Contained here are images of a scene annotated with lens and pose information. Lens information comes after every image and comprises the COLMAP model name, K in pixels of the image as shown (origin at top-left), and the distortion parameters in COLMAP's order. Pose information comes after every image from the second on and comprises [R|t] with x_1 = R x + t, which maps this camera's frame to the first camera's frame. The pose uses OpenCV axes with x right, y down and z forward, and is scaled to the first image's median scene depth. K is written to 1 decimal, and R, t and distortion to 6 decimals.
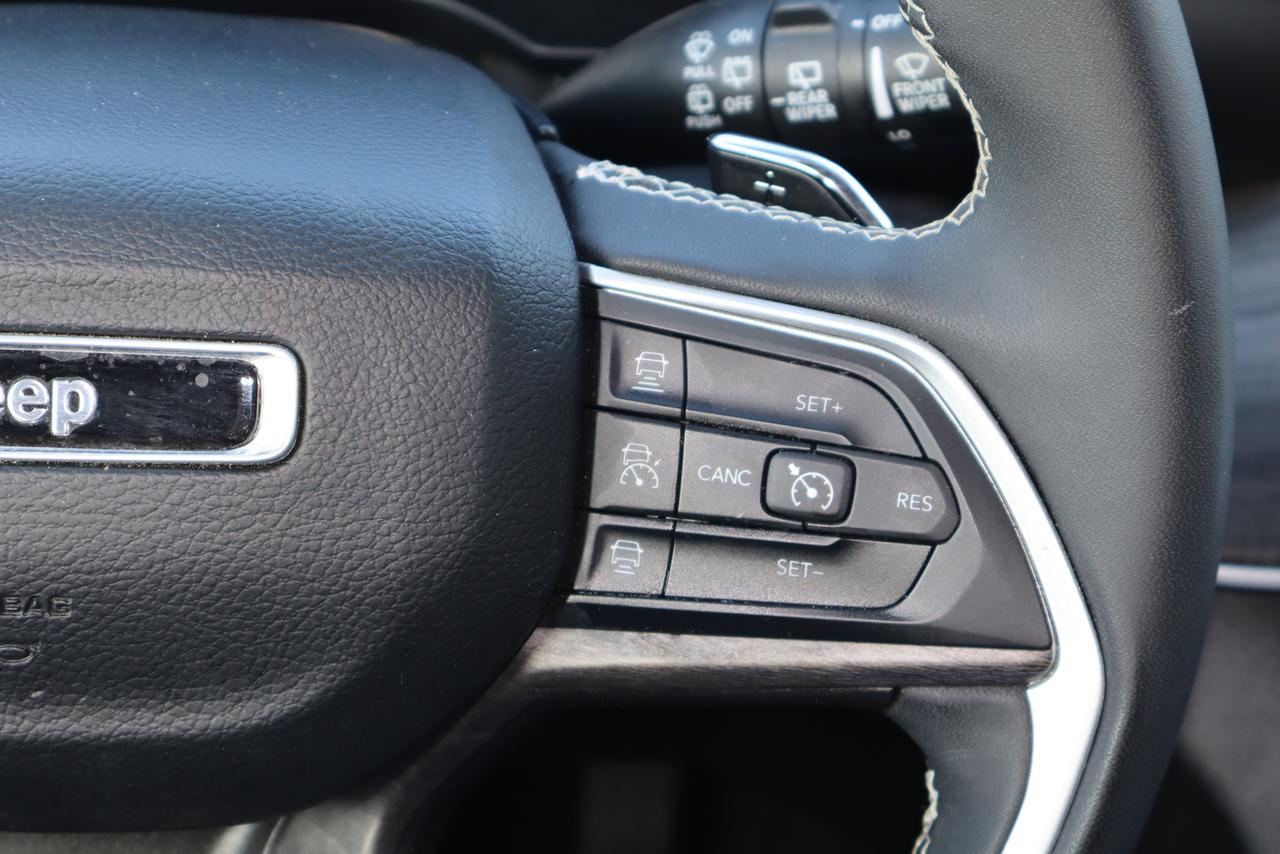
lens RADIAL K [[2560.6, 0, 640.0], [0, 2560.6, 427.0], [0, 0, 1]] dist [0.004142, -0.012406]
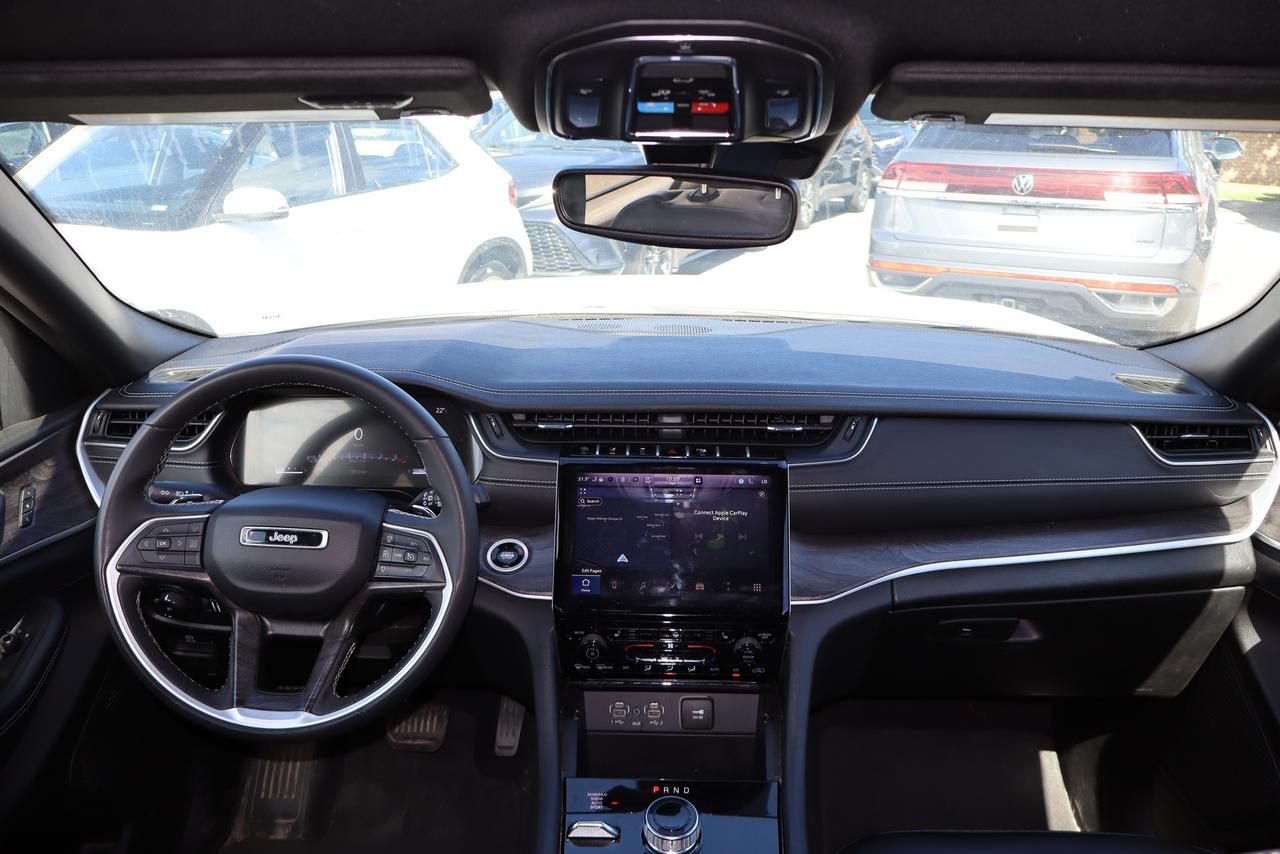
lens RADIAL K [[1058.9, 0, 640.0], [0, 1058.9, 427.0], [0, 0, 1]] dist [-0.011442, 0.007864]
pose [[0.995478, -0.001469, -0.094978, 0.854031], [-0.025585, 0.958779, -0.282997, 0.428565], [0.091479, 0.284147, 0.954407, -1.467663]]
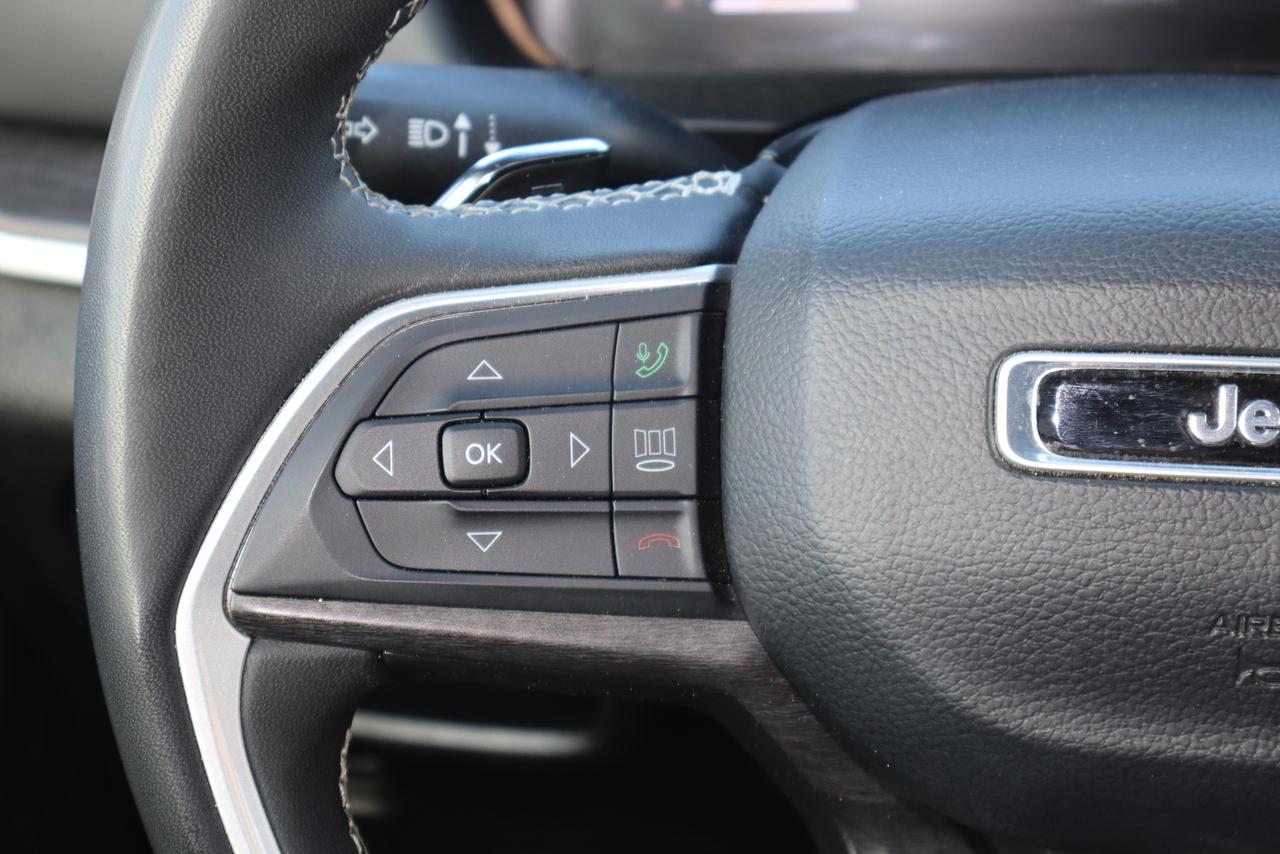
lens RADIAL K [[2560.6, 0, 640.0], [0, 2560.6, 427.0], [0, 0, 1]] dist [0.004142, -0.012406]
pose [[0.985163, 0.011373, -0.171246, -0.303685], [-0.026341, 0.996000, -0.085388, 0.078929], [0.169590, 0.088632, 0.981521, -0.036851]]
